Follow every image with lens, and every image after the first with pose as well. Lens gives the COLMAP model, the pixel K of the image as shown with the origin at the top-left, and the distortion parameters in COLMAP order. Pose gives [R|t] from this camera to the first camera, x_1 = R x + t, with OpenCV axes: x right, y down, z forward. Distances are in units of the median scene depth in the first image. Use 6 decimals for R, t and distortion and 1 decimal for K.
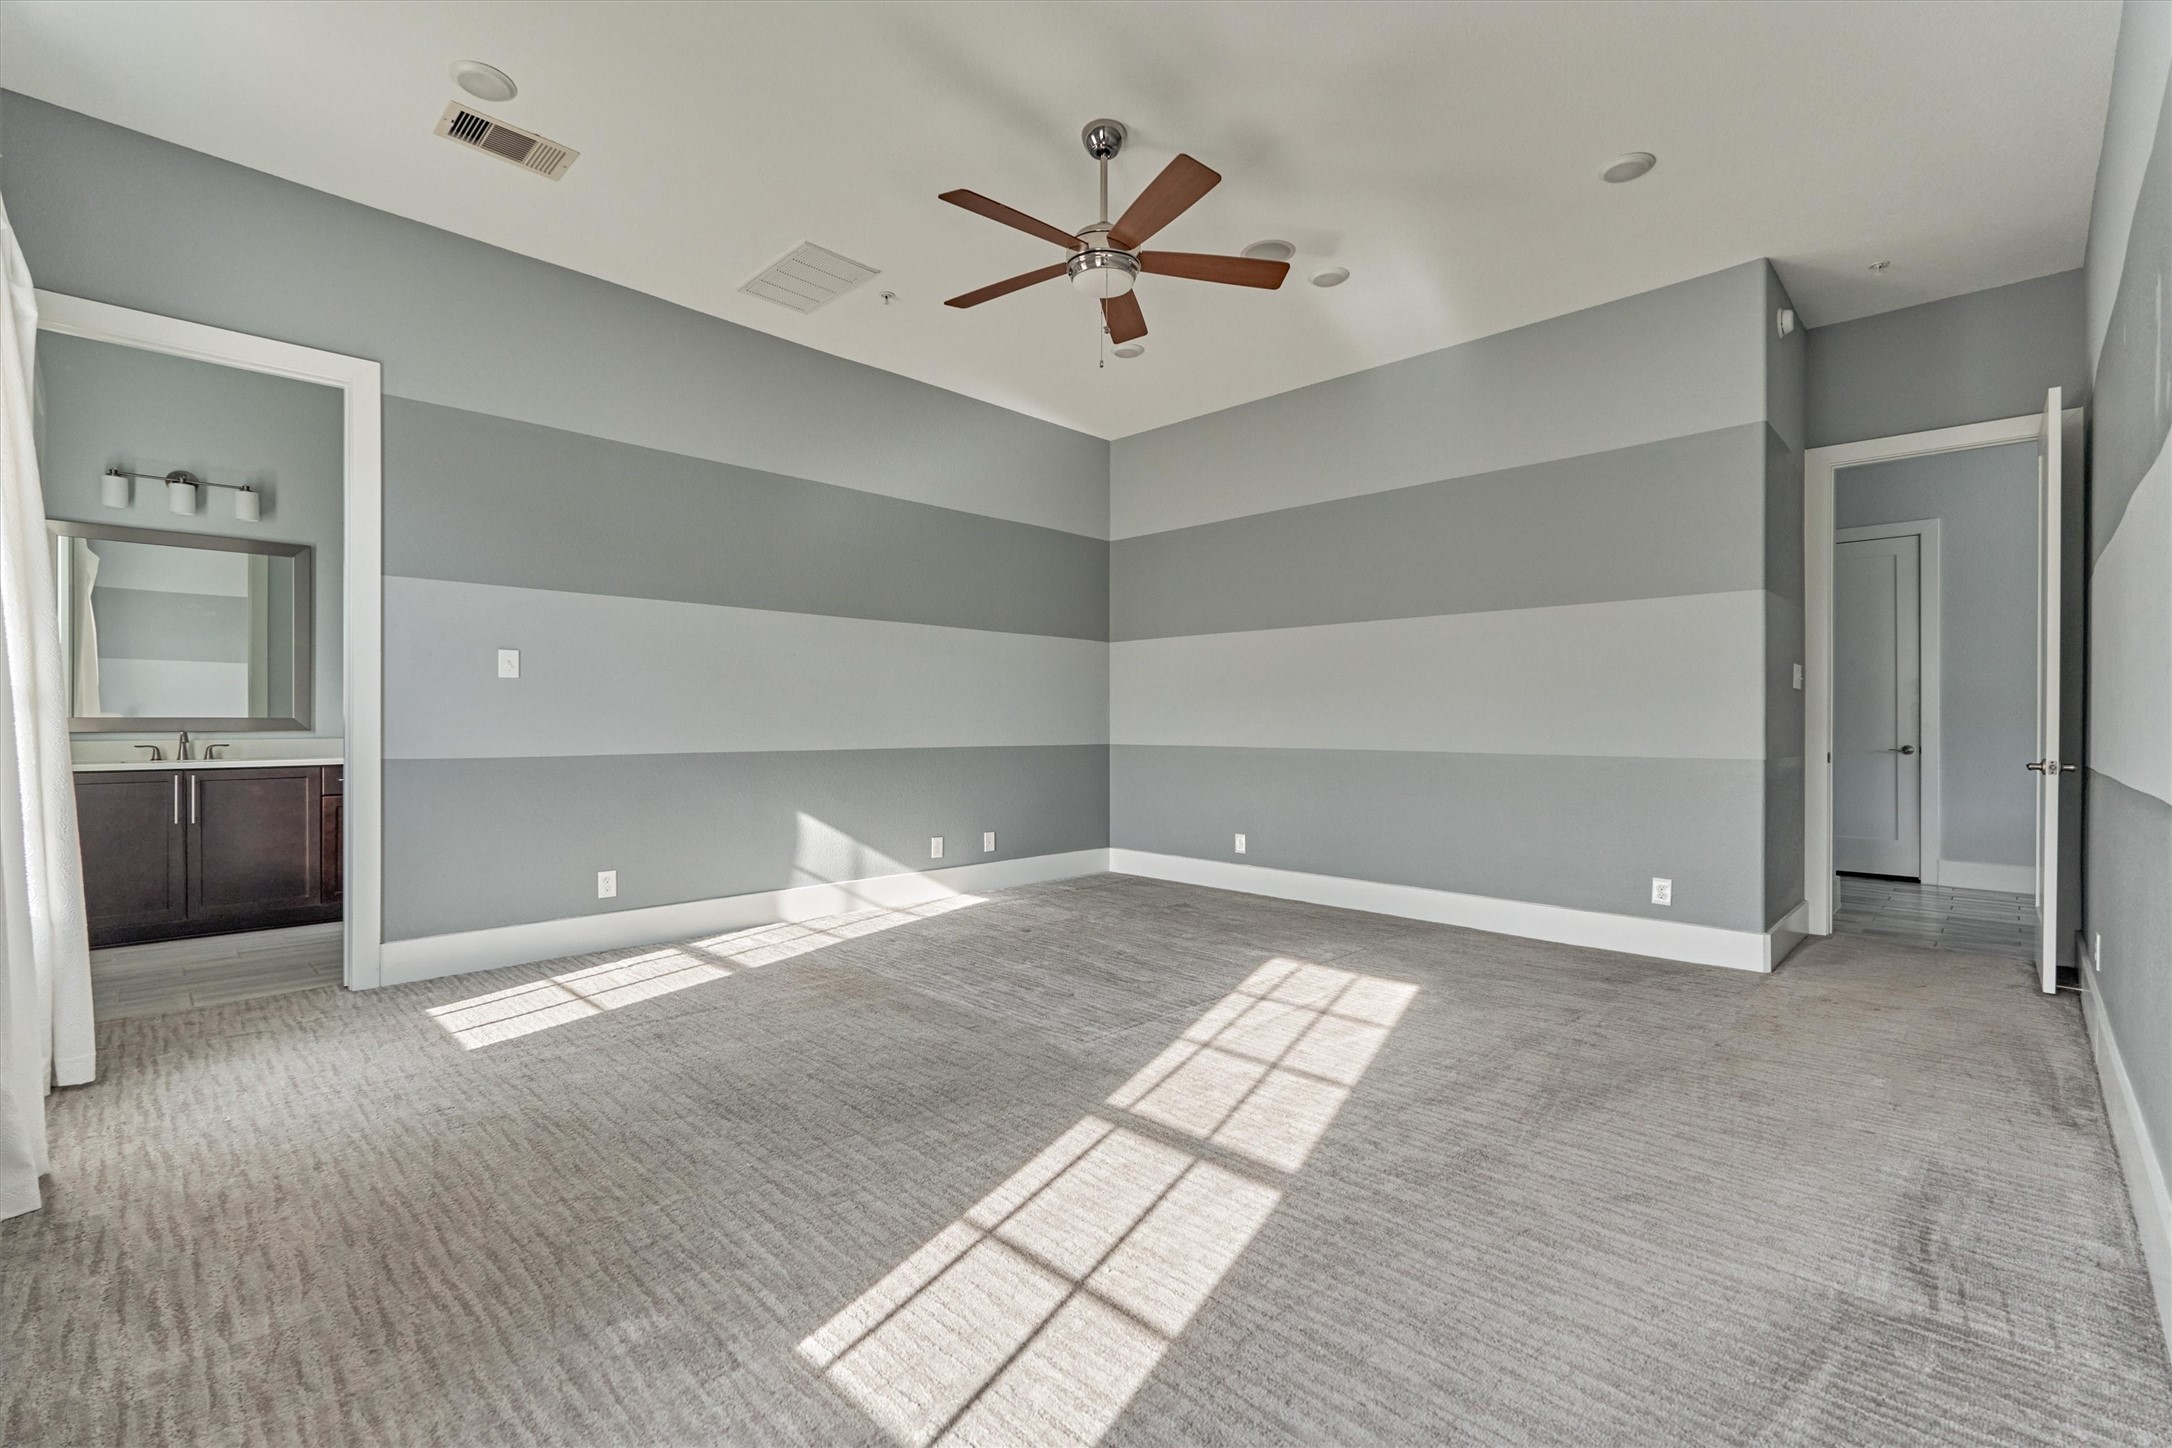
lens RADIAL K [[951.3, 0, 1081.0], [0, 951.3, 732.2], [0, 0, 1]] dist [-0.000898, -0.000071]
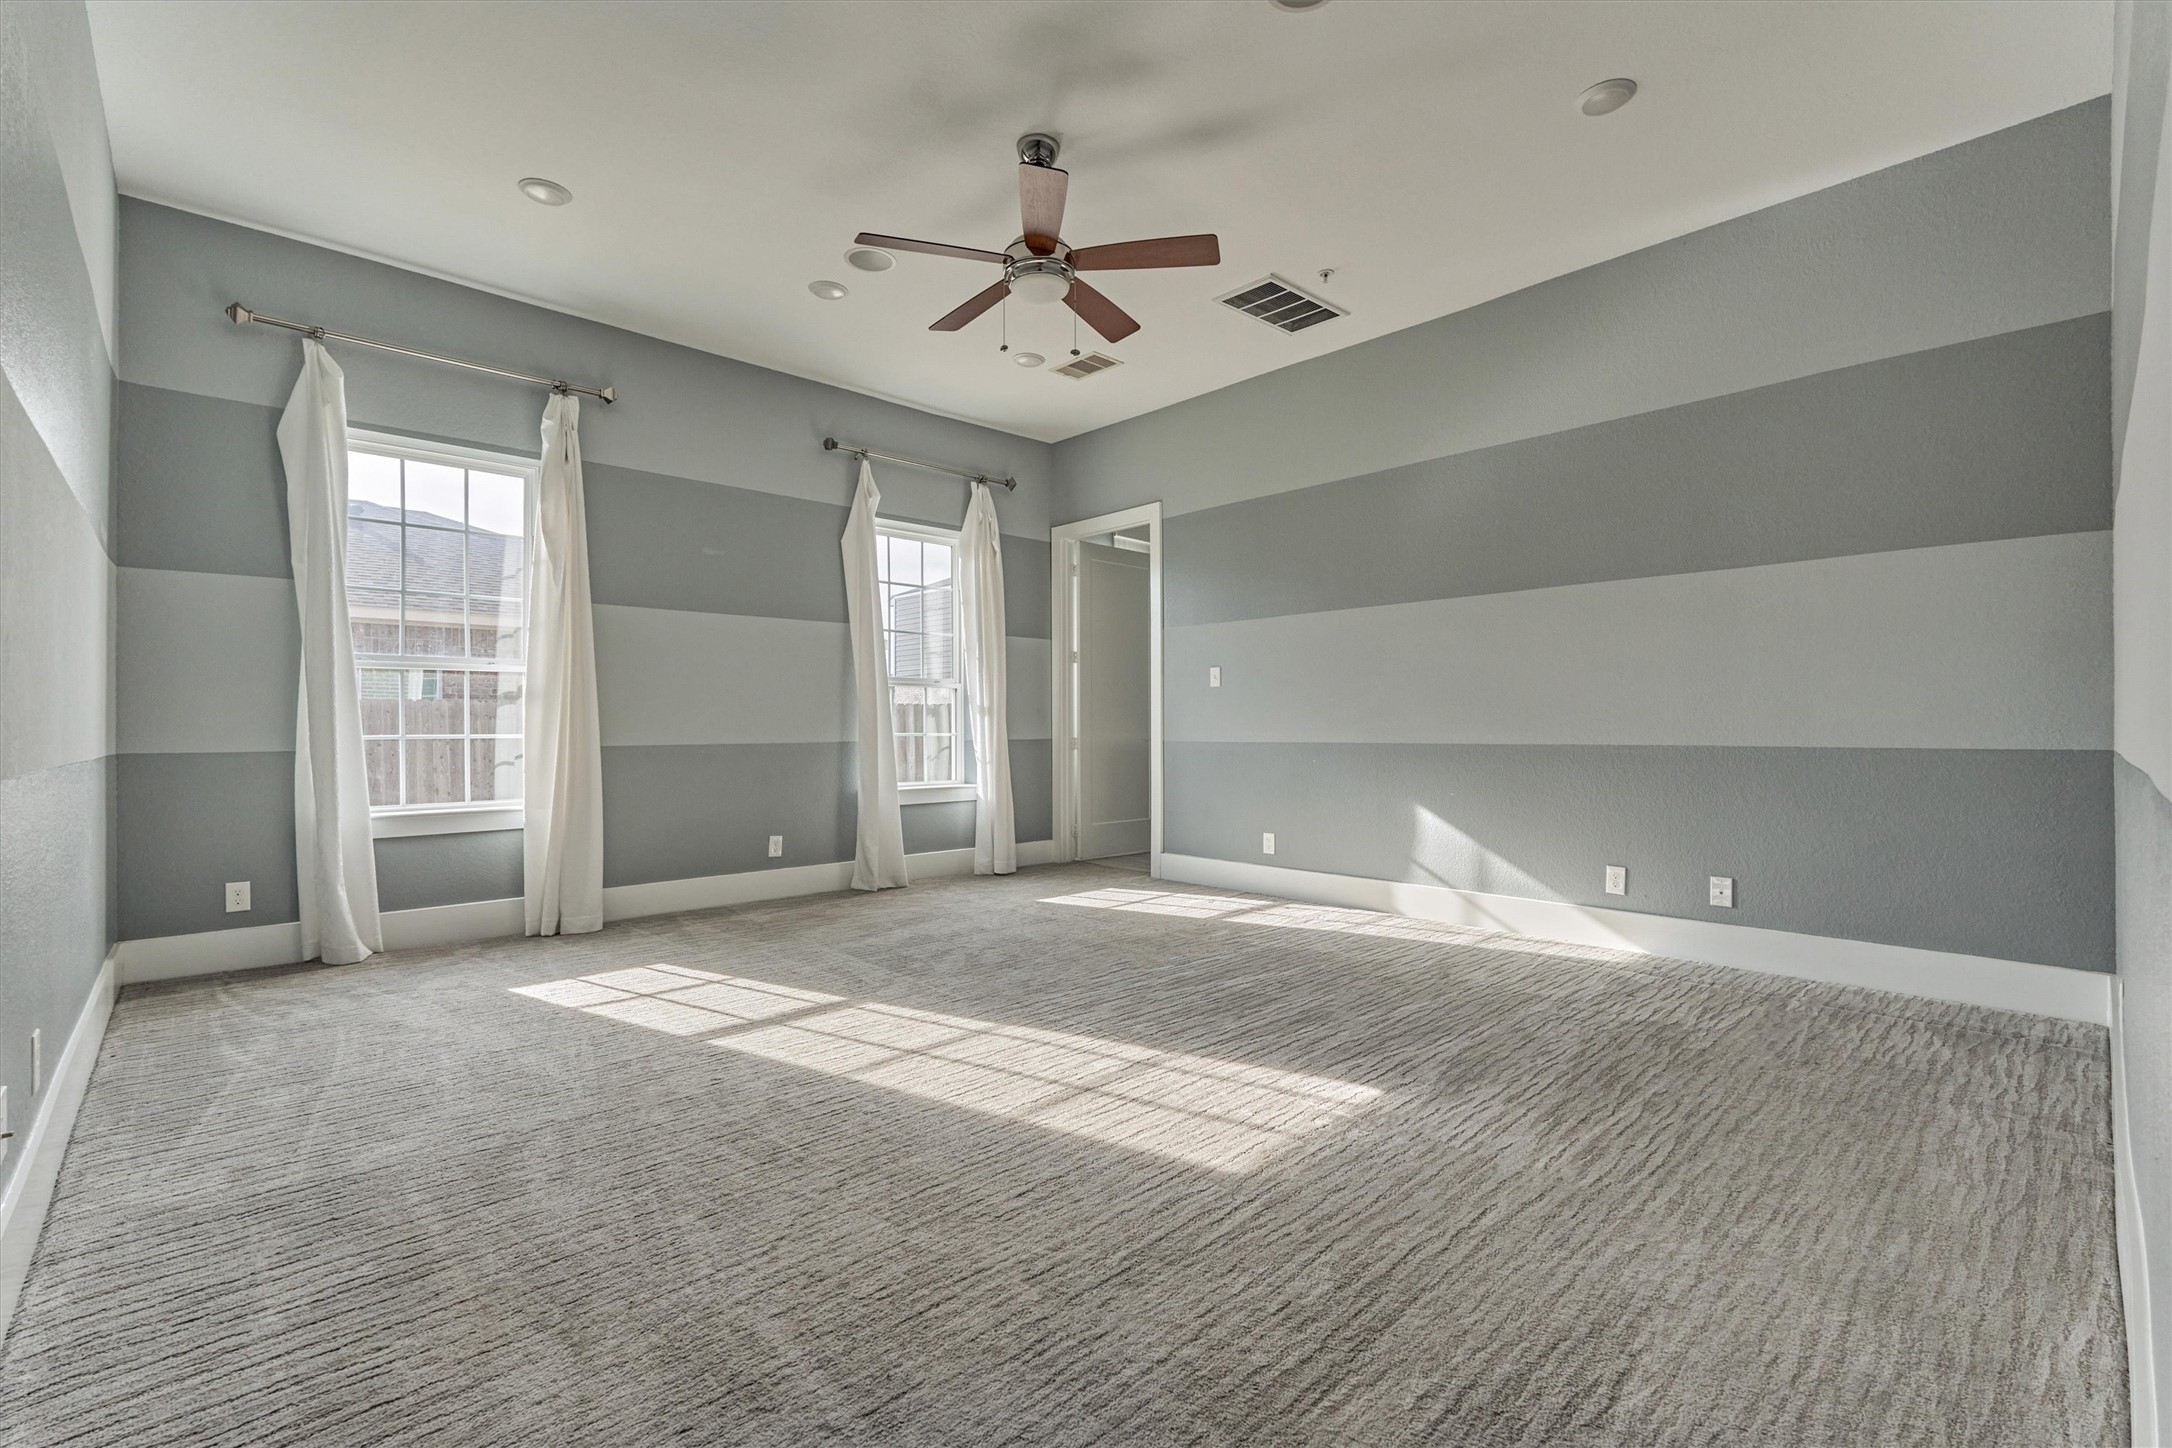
lens RADIAL K [[951.3, 0, 1100.0], [0, 951.3, 724.2], [0, 0, 1]] dist [-0.000898, -0.000071]
pose [[-0.035975, -0.007747, -0.999323, 0.700710], [-0.007137, 0.999946, -0.007495, 0.010530], [0.999327, 0.006863, -0.036028, 0.728370]]
